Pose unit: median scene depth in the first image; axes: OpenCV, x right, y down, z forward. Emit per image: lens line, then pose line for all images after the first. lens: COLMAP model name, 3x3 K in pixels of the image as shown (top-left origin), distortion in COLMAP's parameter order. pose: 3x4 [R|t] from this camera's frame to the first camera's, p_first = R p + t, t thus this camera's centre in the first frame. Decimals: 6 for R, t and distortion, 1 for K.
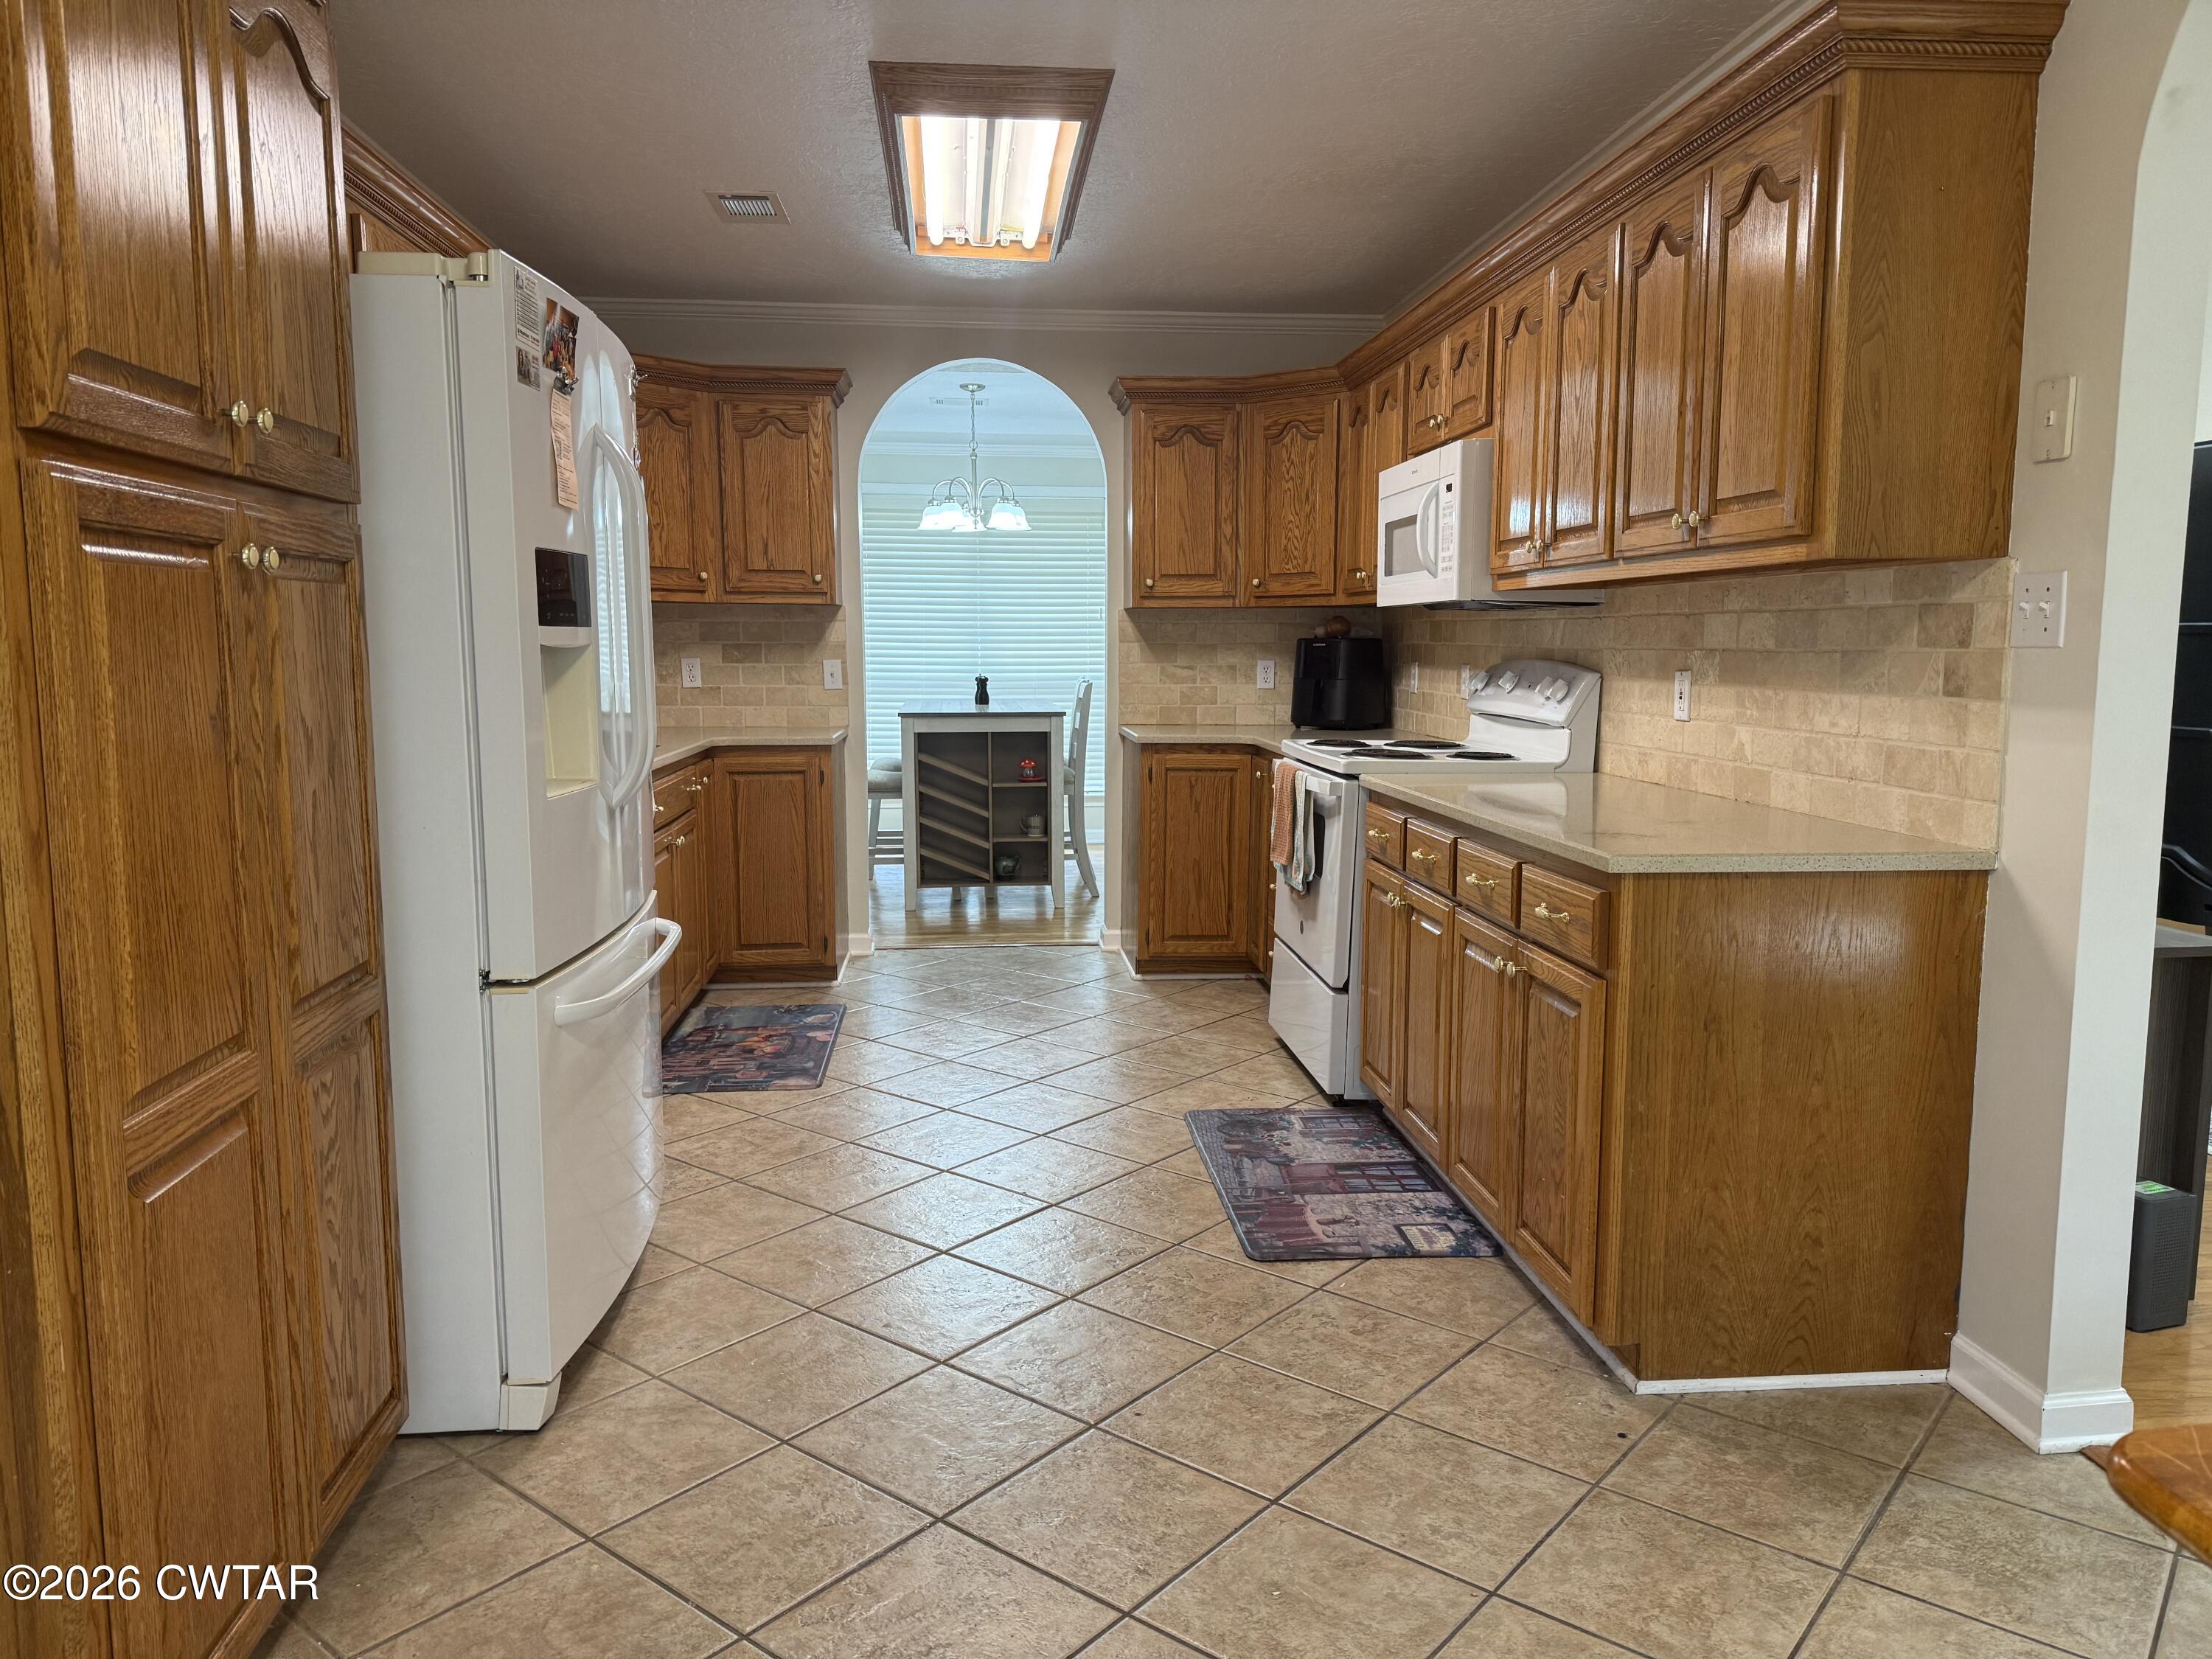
lens RADIAL K [[1557.3, 0, 1101.4], [0, 1557.3, 832.6], [0, 0, 1]] dist [-0.005037, -0.002207]
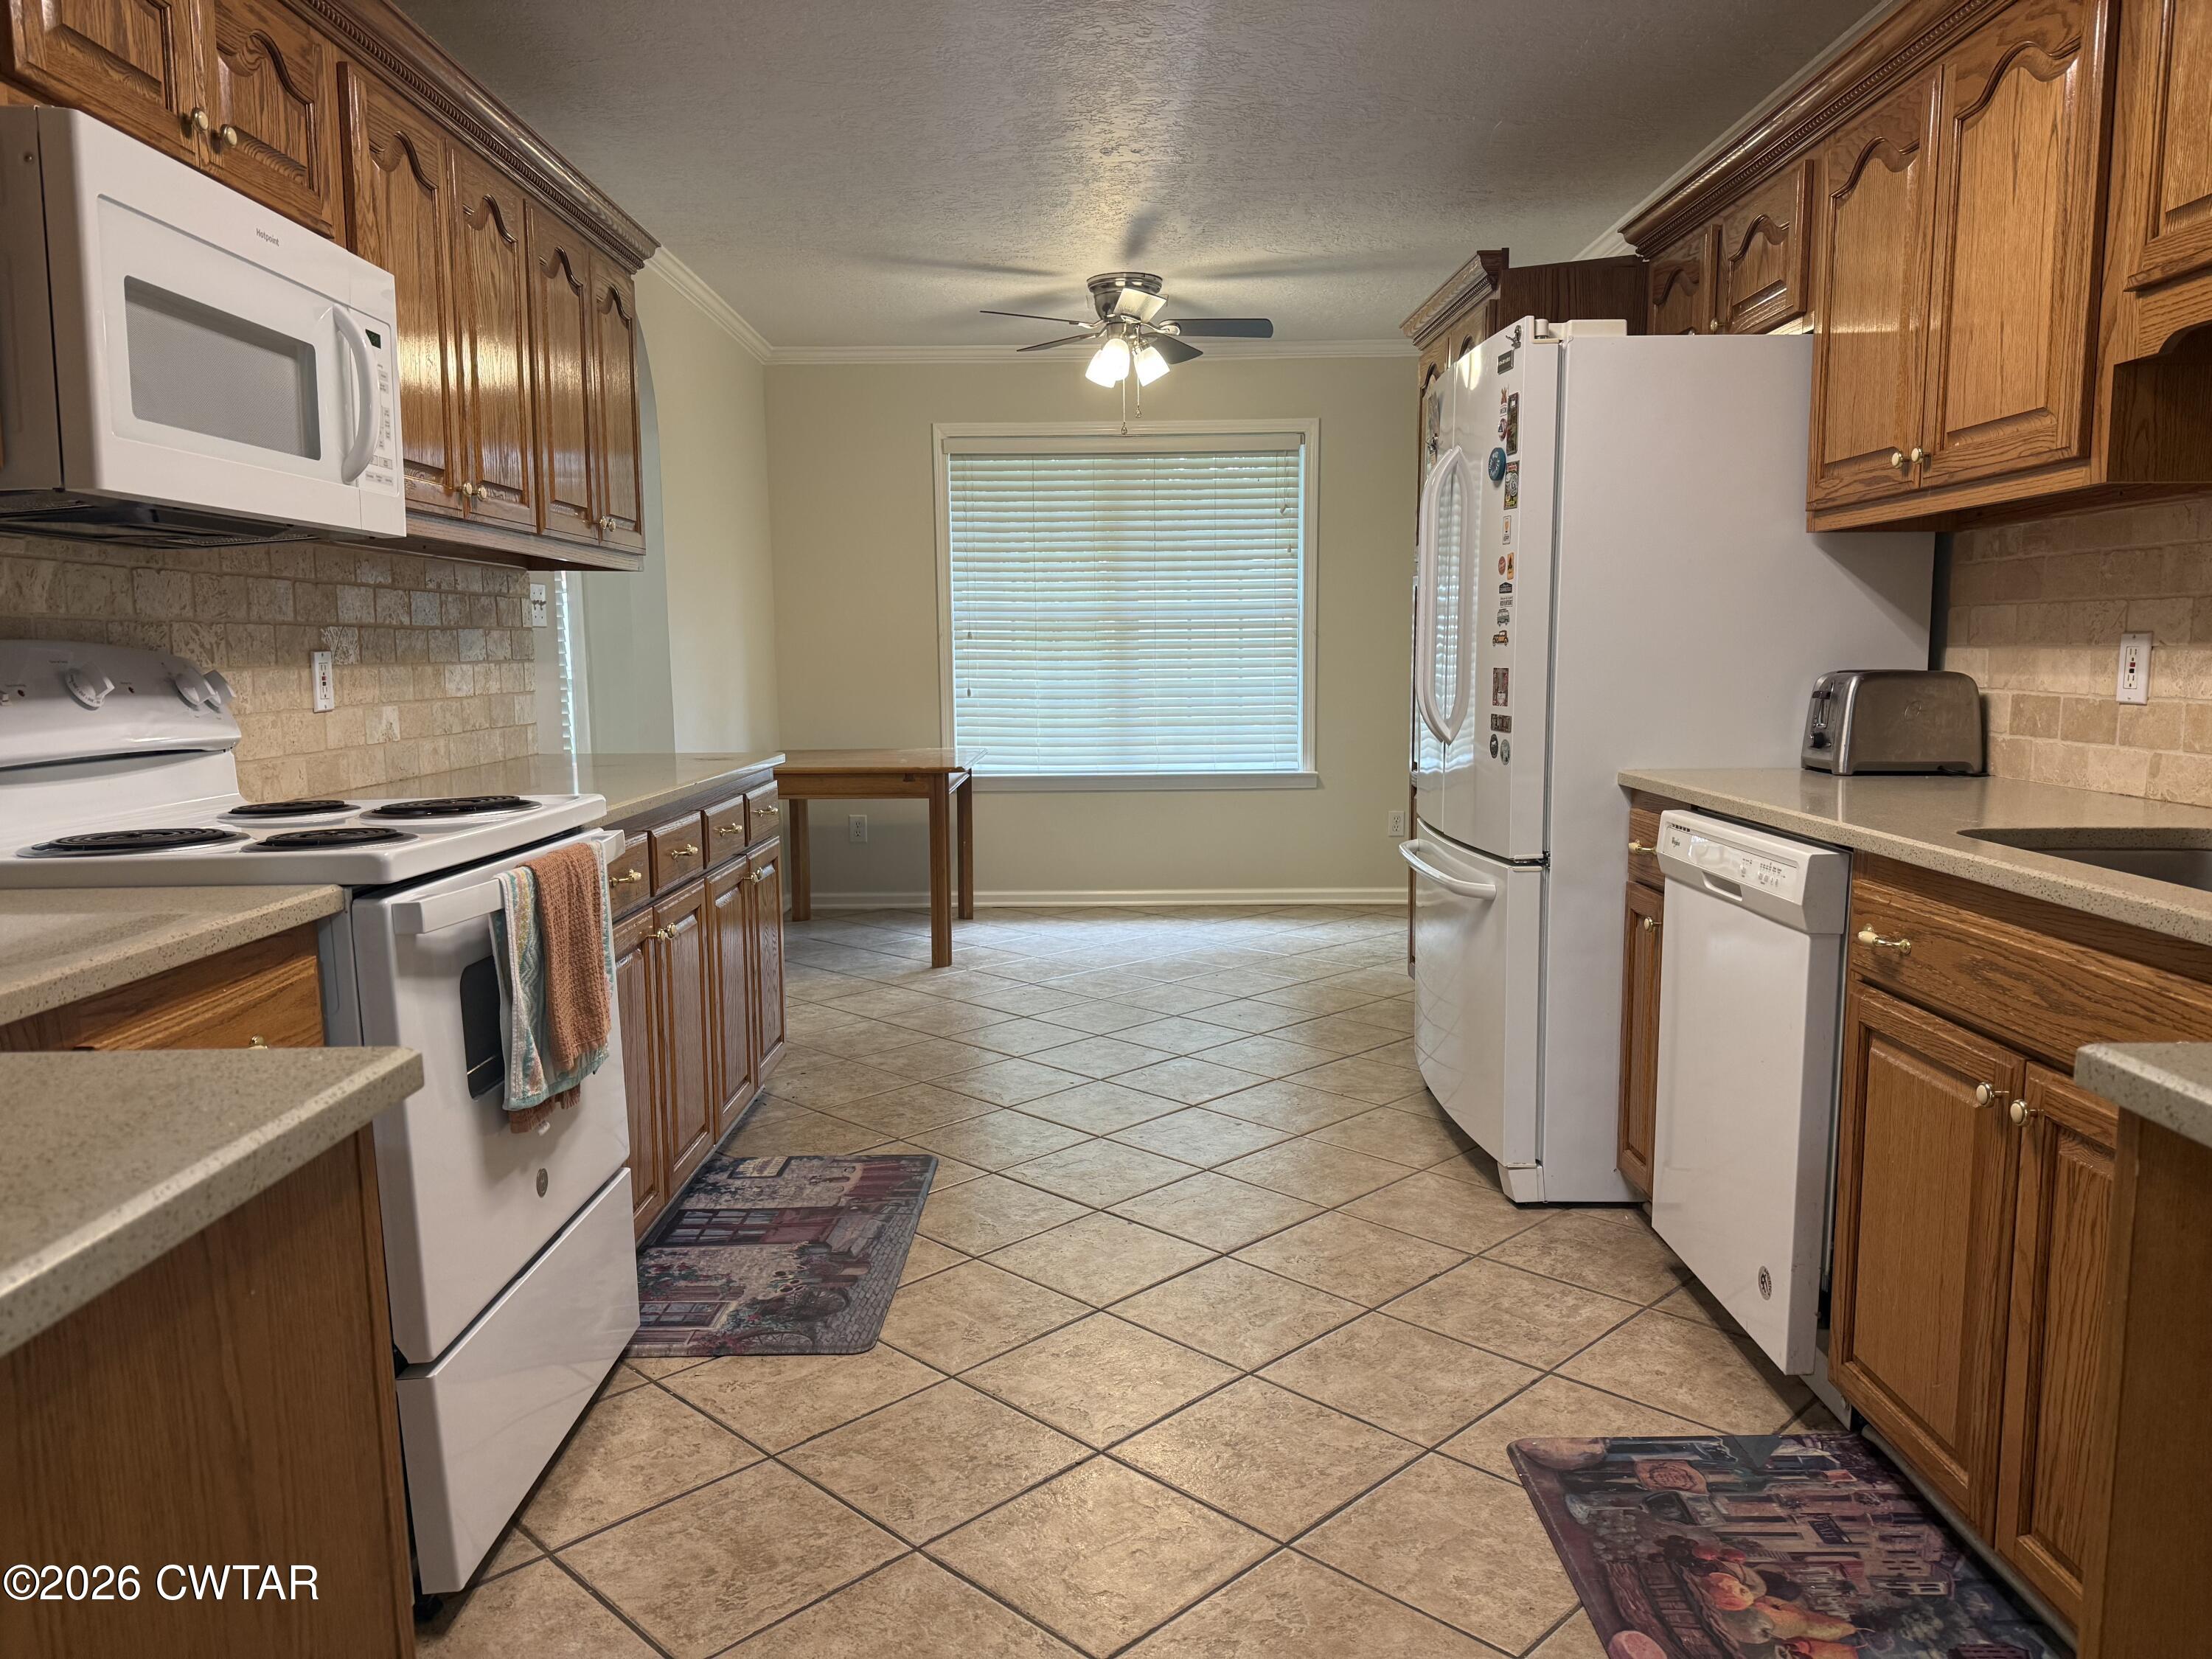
lens RADIAL K [[1557.3, 0, 1102.9], [0, 1557.3, 830.0], [0, 0, 1]] dist [-0.005037, -0.002207]
pose [[-0.995795, -0.003175, 0.091555, -0.112200], [0.018466, 0.971930, 0.234545, -0.196156], [-0.089729, 0.235249, -0.967784, 1.773347]]
